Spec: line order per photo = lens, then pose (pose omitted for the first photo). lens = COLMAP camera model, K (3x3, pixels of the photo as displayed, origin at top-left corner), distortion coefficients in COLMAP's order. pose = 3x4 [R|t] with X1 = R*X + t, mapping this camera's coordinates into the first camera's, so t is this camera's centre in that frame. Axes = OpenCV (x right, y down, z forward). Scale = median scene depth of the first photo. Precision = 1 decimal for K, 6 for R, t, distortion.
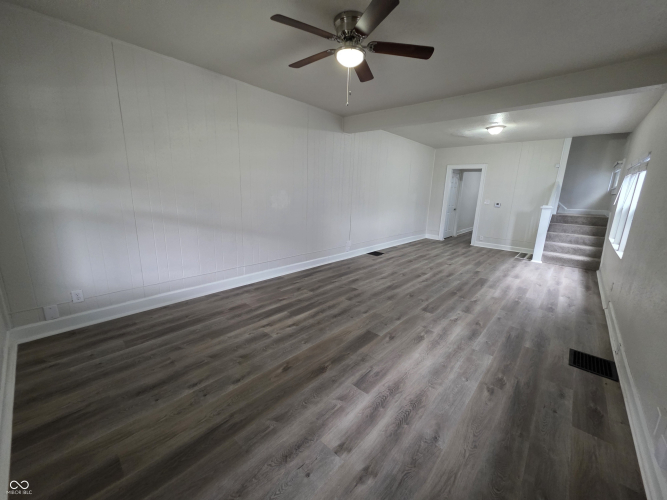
lens RADIAL K [[264.8, 0, 336.7], [0, 264.8, 249.7], [0, 0, 1]] dist [0.001266, -0.000038]
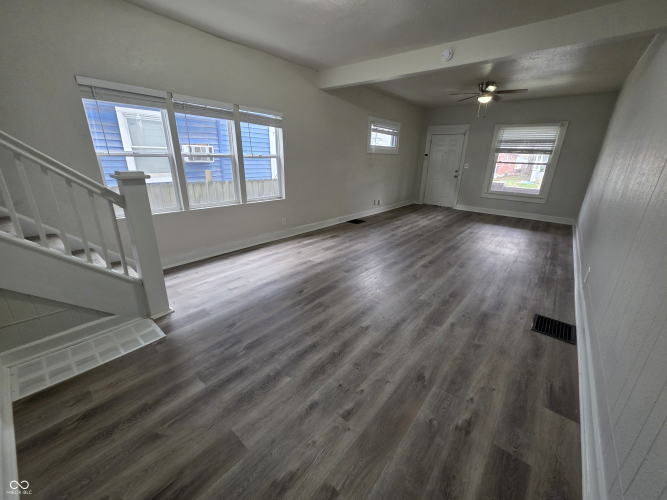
lens RADIAL K [[264.8, 0, 336.7], [0, 264.8, 249.7], [0, 0, 1]] dist [0.001266, -0.000038]
pose [[-0.997304, -0.048606, -0.054965, 0.752037], [-0.070521, 0.841842, 0.535097, -0.408076], [0.020263, 0.537530, -0.843001, 1.935435]]
